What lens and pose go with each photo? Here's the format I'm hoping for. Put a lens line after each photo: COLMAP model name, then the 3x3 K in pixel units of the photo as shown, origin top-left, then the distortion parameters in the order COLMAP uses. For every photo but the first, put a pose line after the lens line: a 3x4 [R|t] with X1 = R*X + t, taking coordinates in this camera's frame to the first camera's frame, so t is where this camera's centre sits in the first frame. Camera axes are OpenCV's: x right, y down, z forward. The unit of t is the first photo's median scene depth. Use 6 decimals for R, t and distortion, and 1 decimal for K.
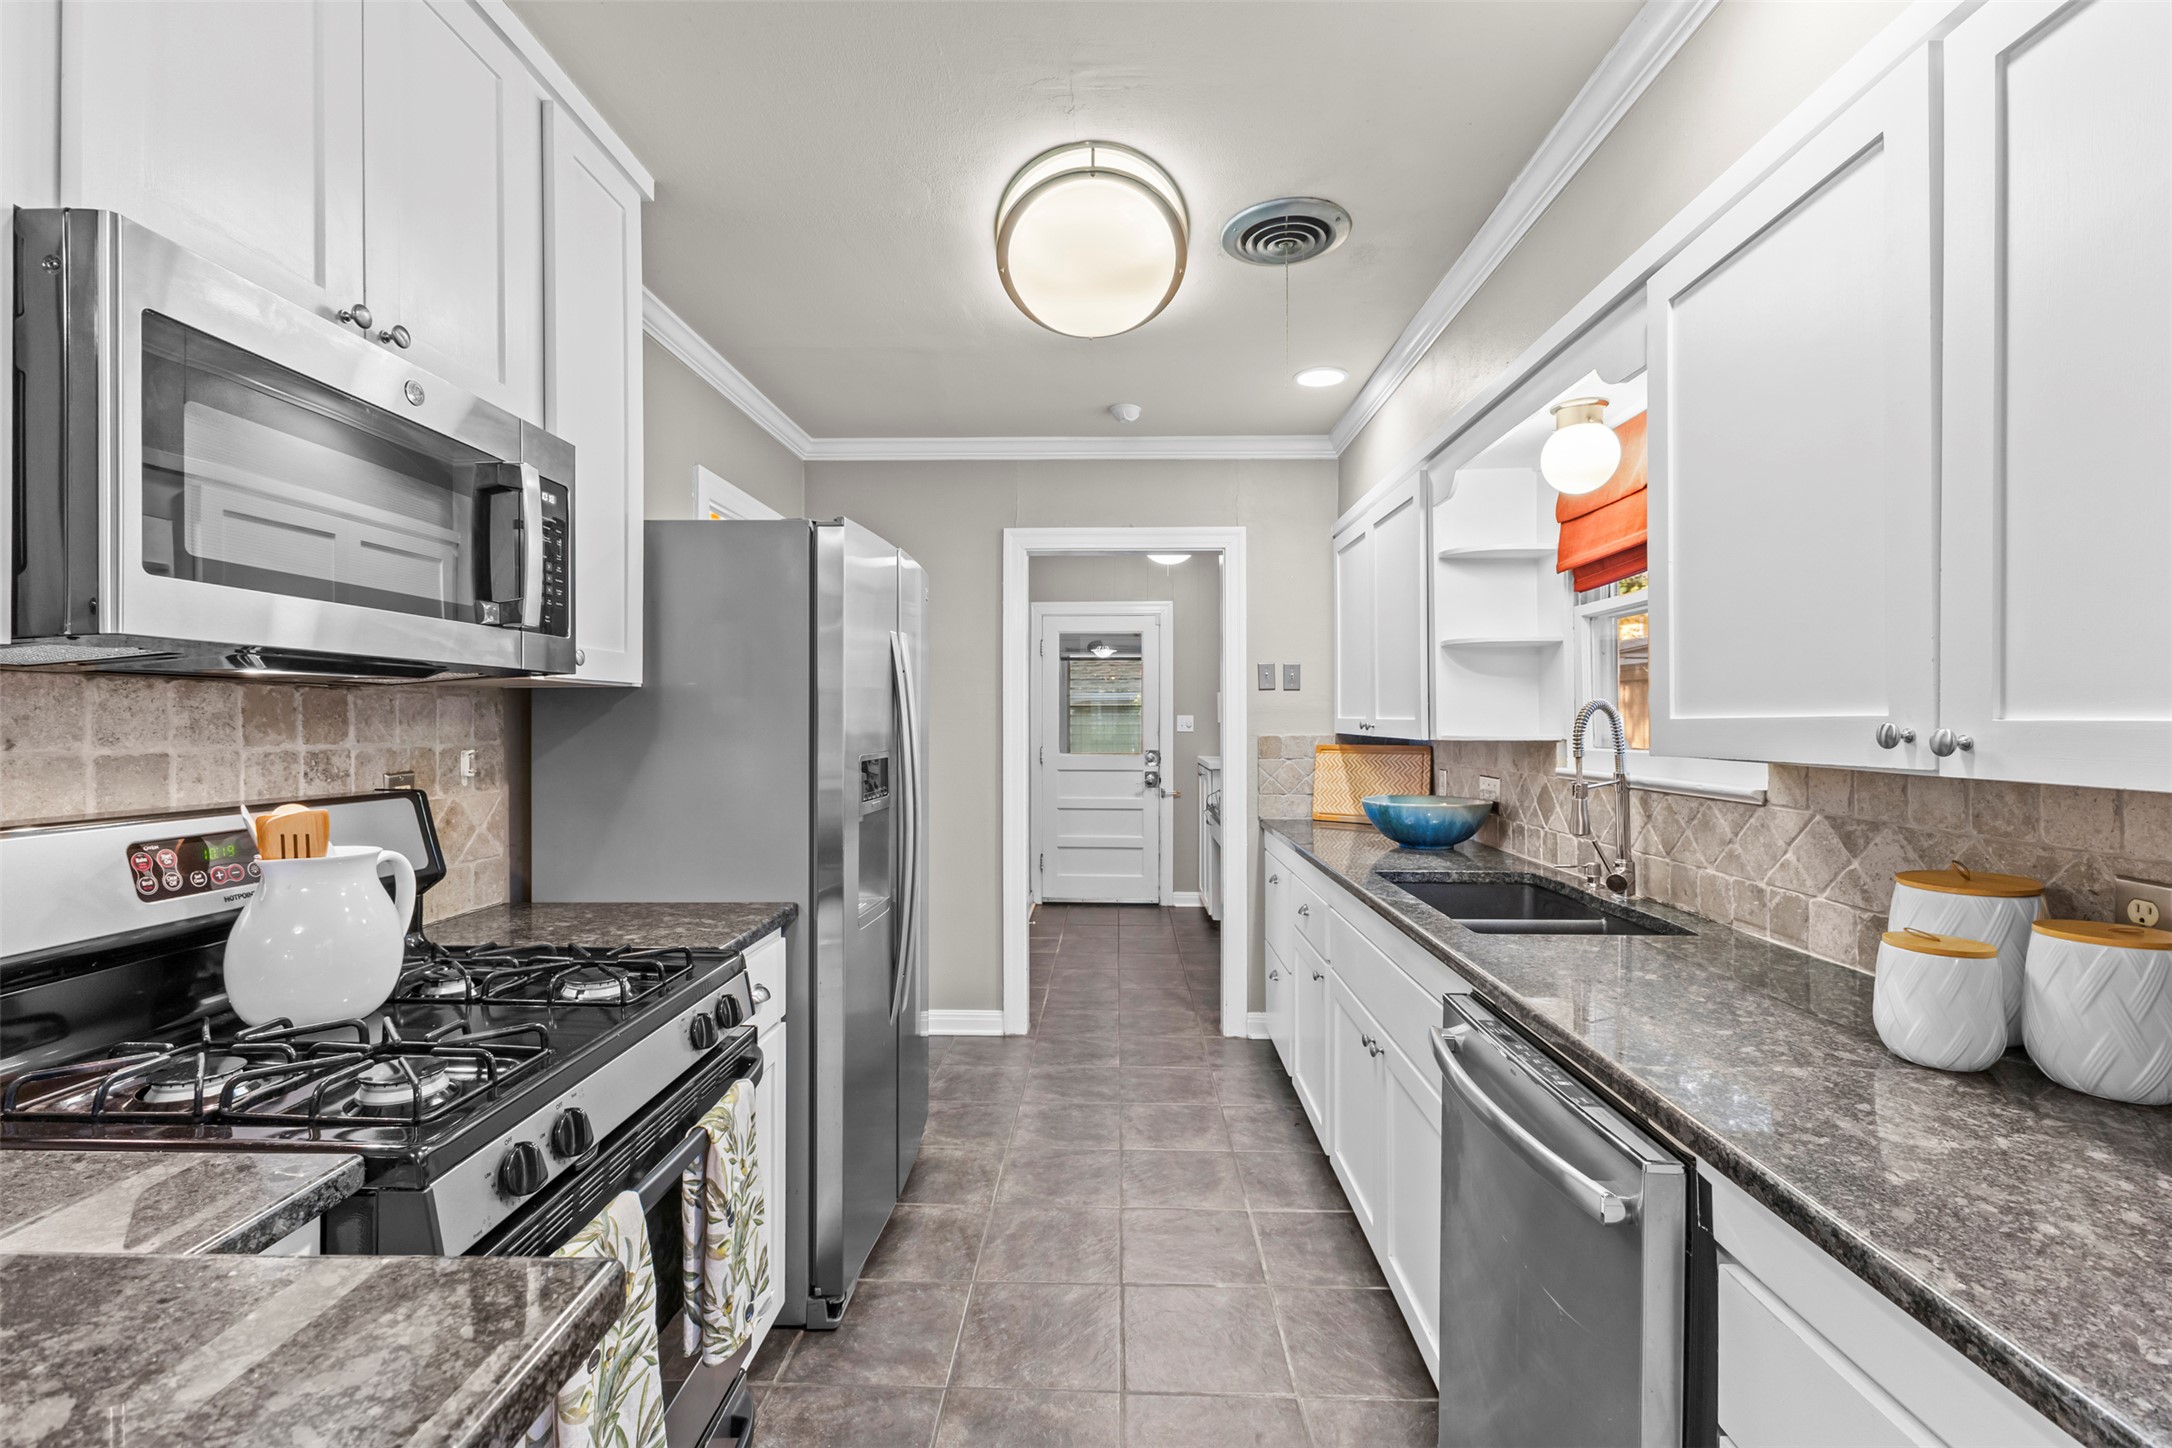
lens RADIAL K [[942.6, 0, 1088.0], [0, 942.6, 724.8], [0, 0, 1]] dist [0.011664, -0.000376]
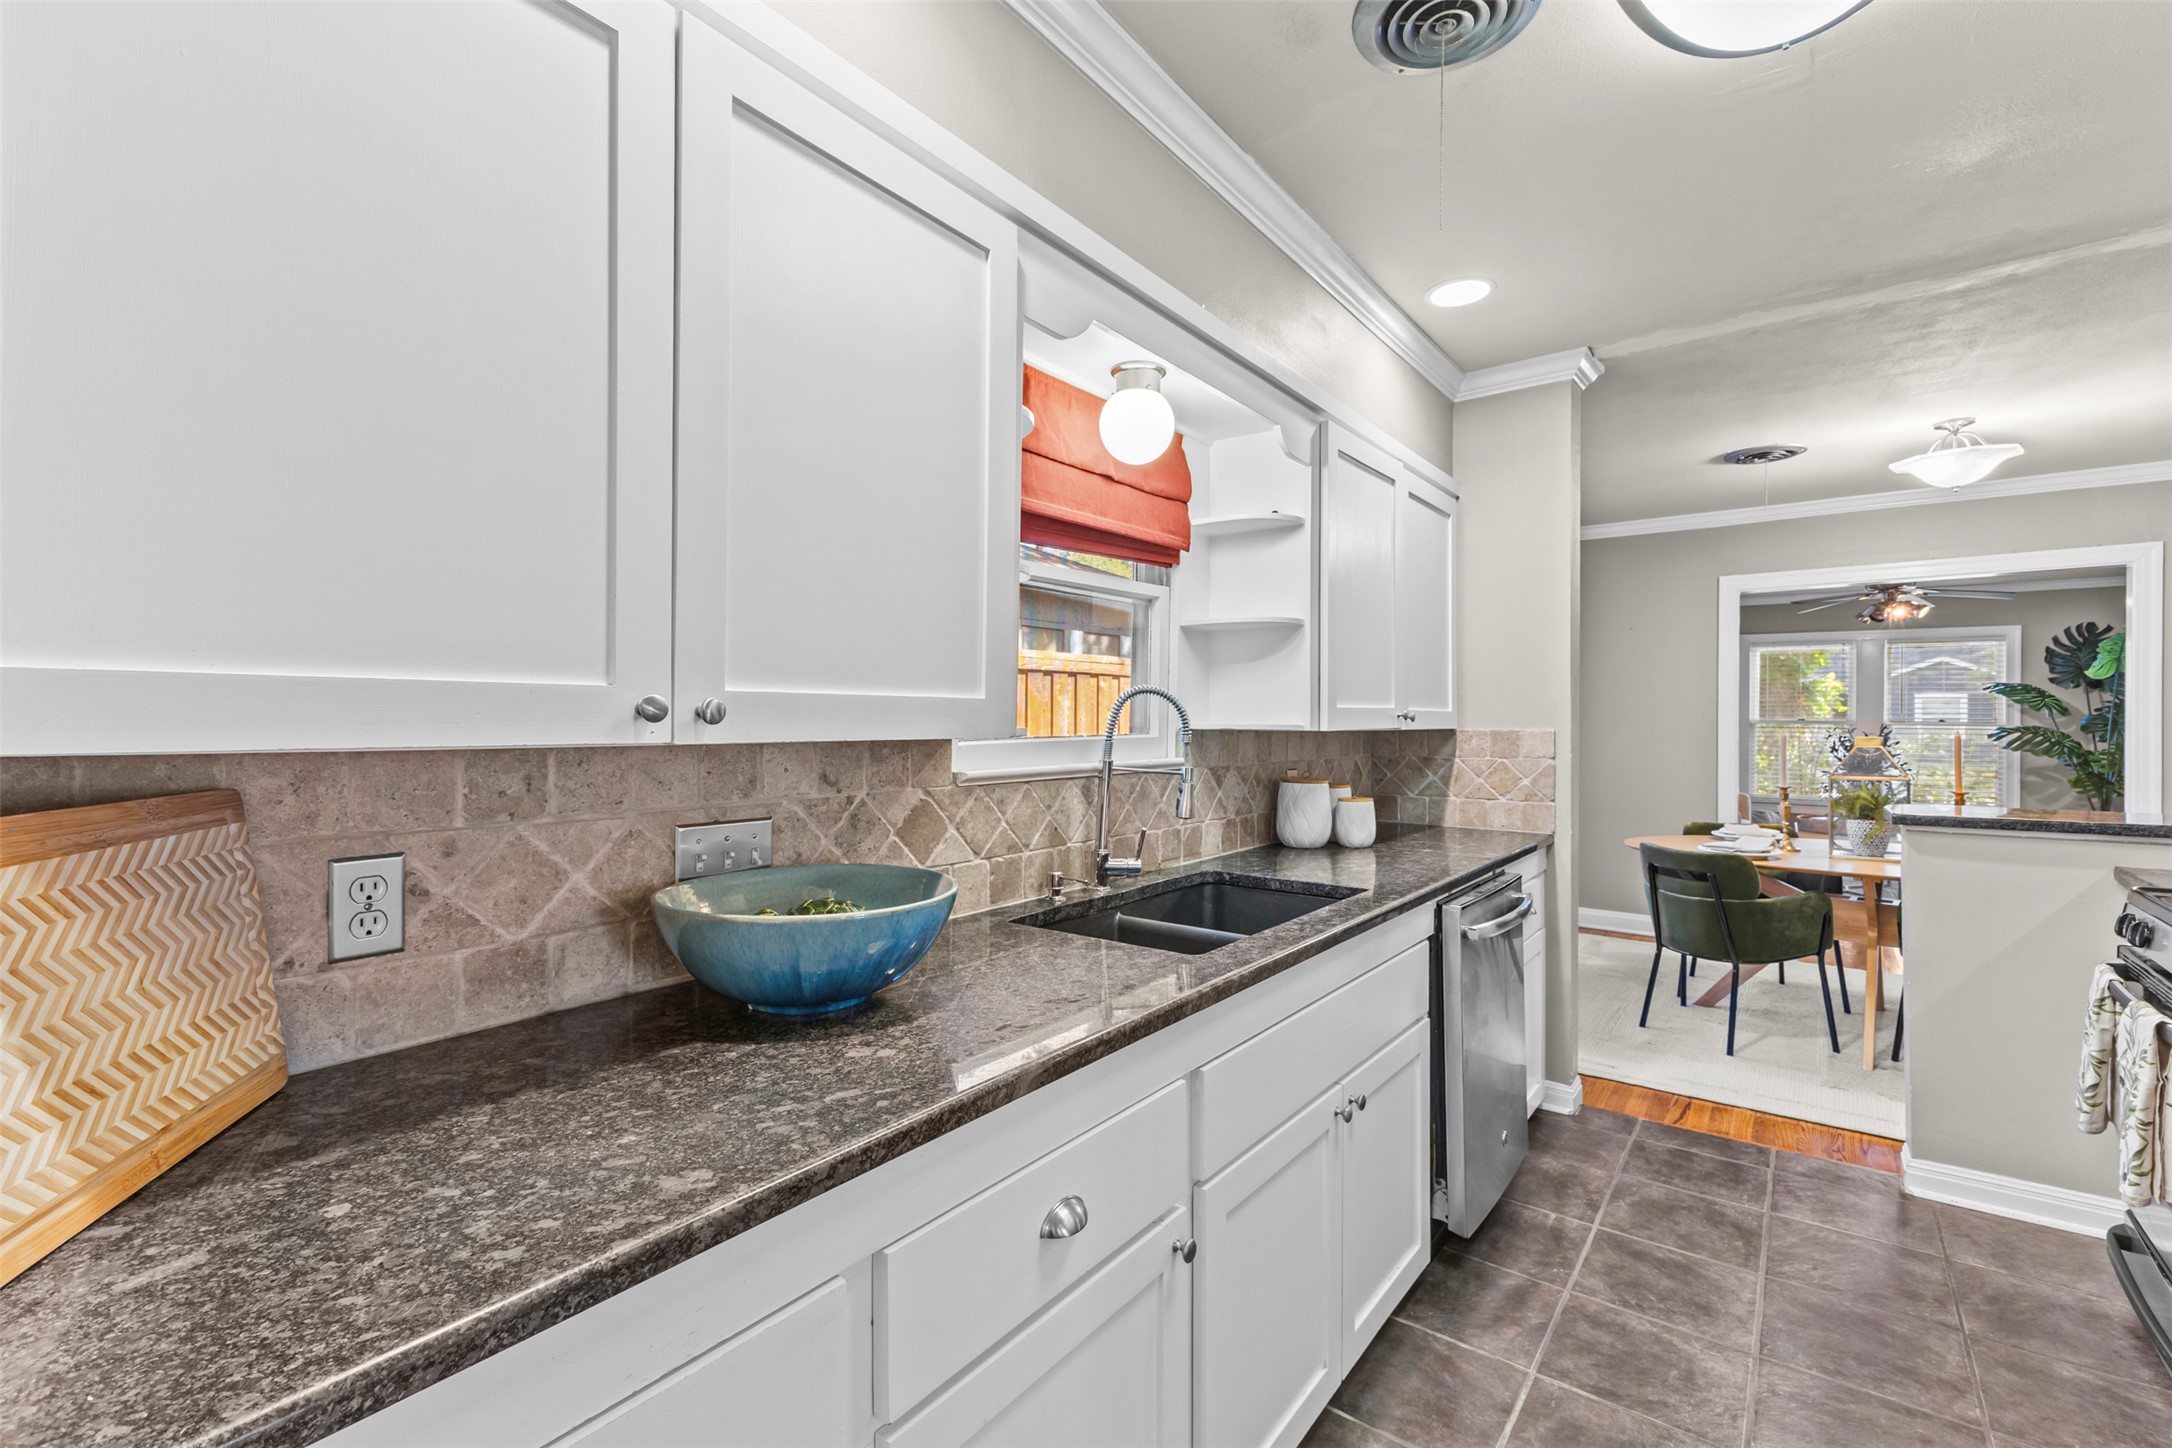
lens RADIAL K [[942.6, 0, 1088.0], [0, 942.6, 724.8], [0, 0, 1]] dist [0.011664, -0.000376]
pose [[-0.815046, 0.001125, 0.579394, 0.015297], [0.006800, 0.999948, 0.007625, 0.006157], [-0.579356, 0.010154, -0.815012, 1.560978]]
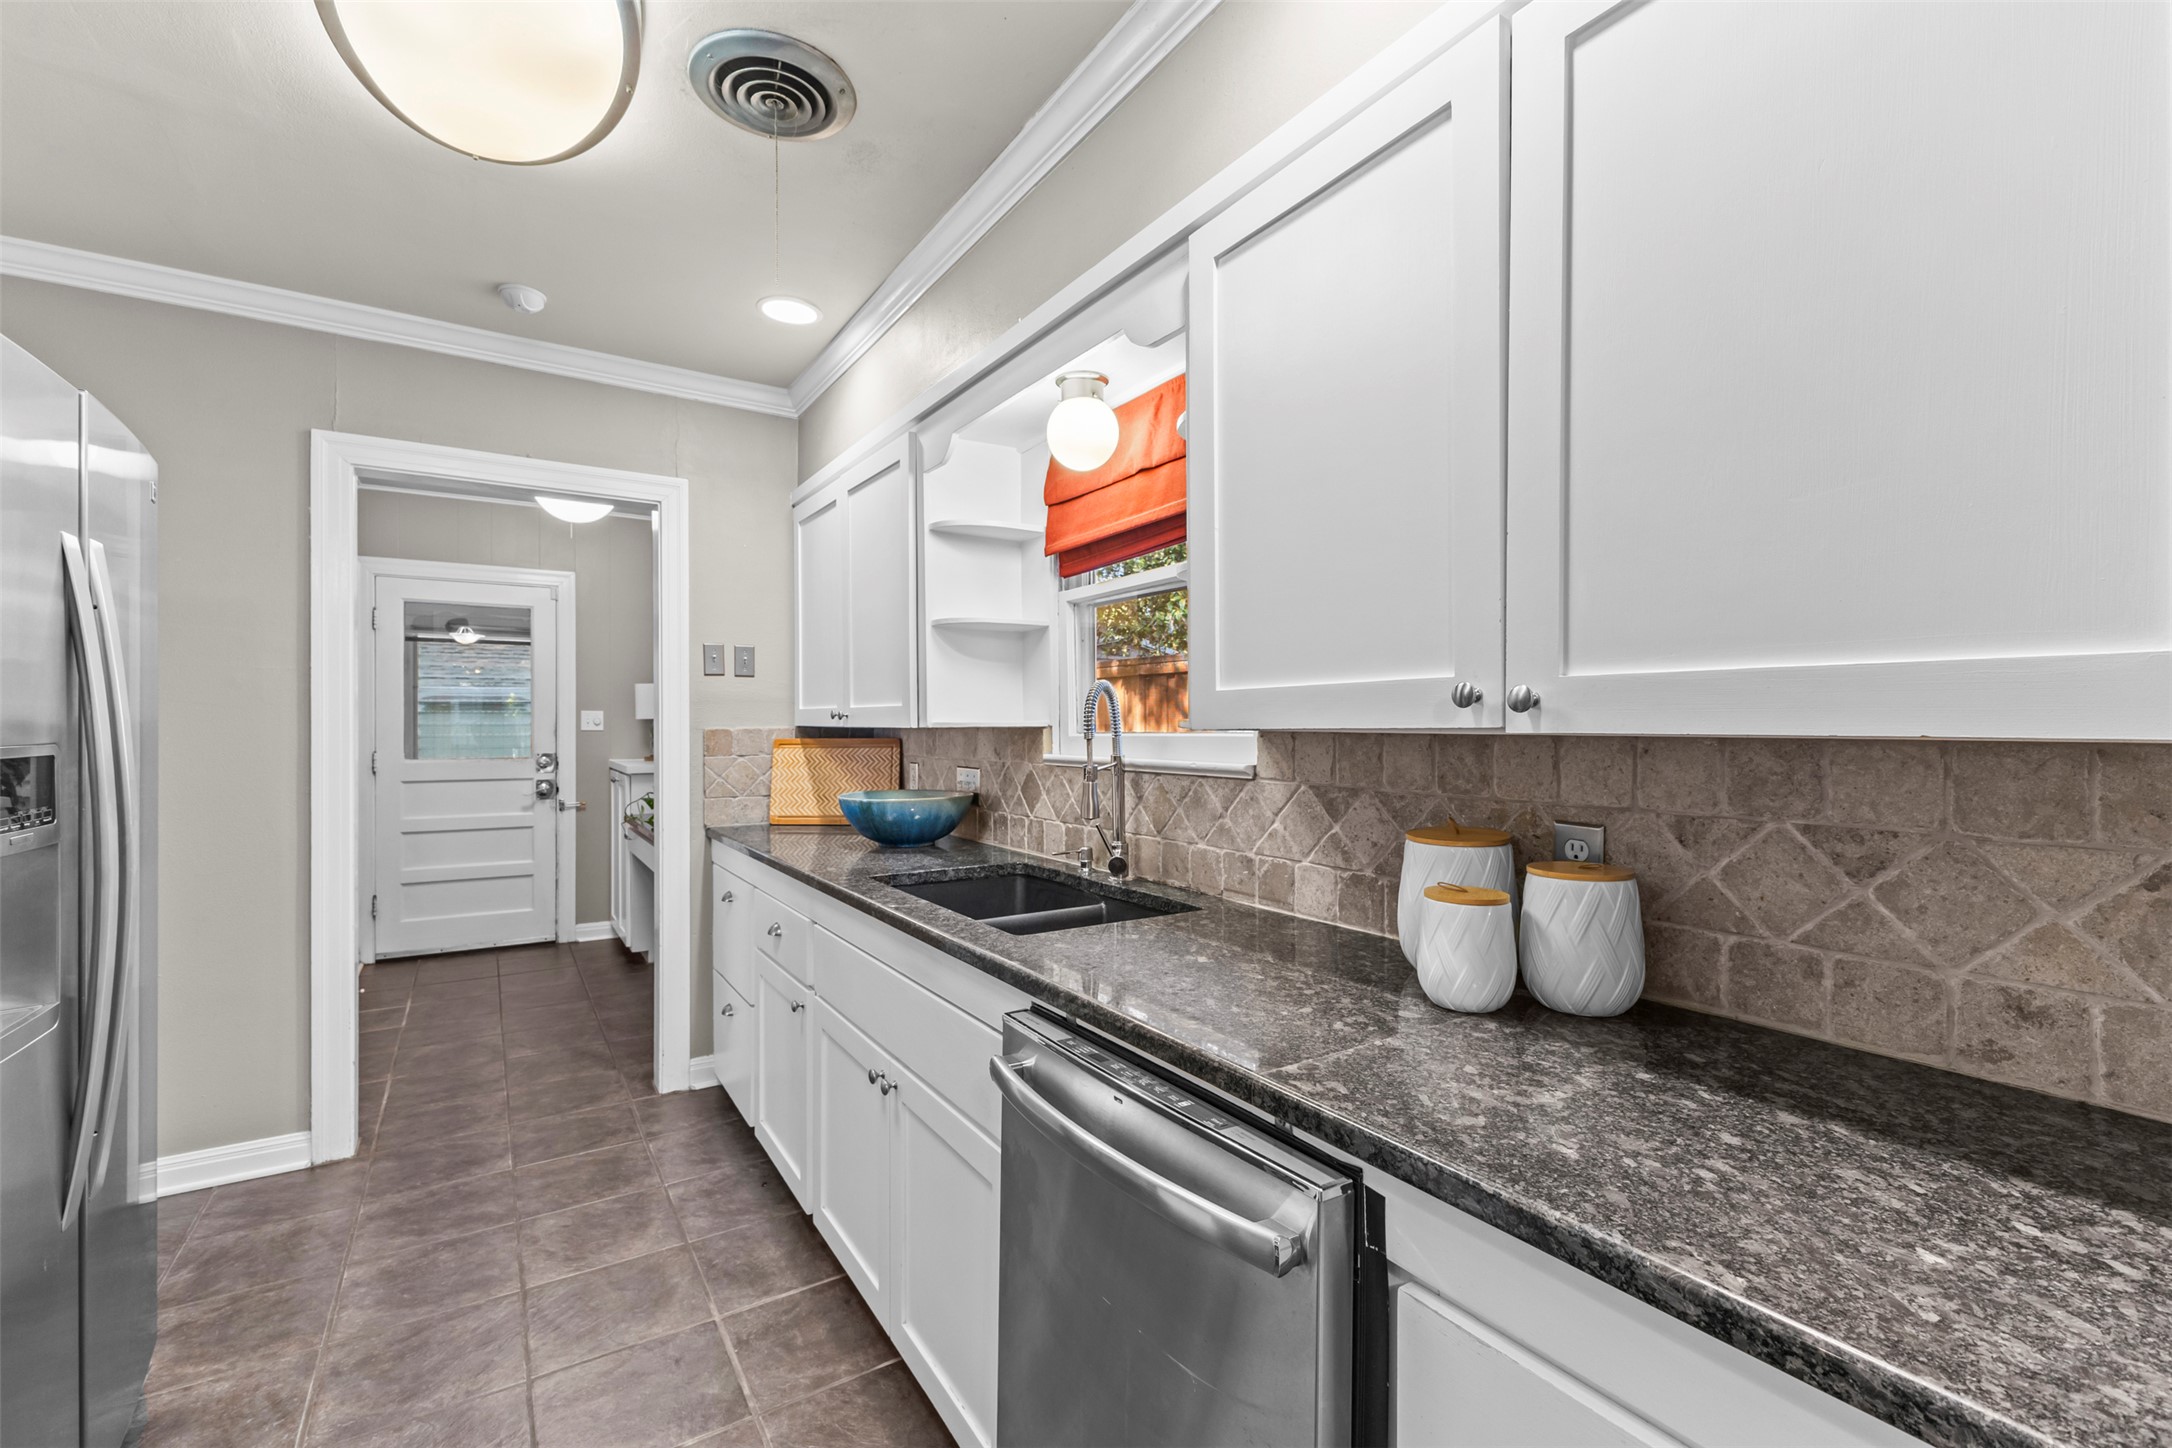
lens RADIAL K [[942.6, 0, 1088.0], [0, 942.6, 724.8], [0, 0, 1]] dist [0.011664, -0.000376]
pose [[0.823908, -0.001293, 0.566721, -0.024828], [0.004015, 0.999986, -0.003556, 0.019123], [-0.566709, 0.005205, 0.823902, 0.167888]]
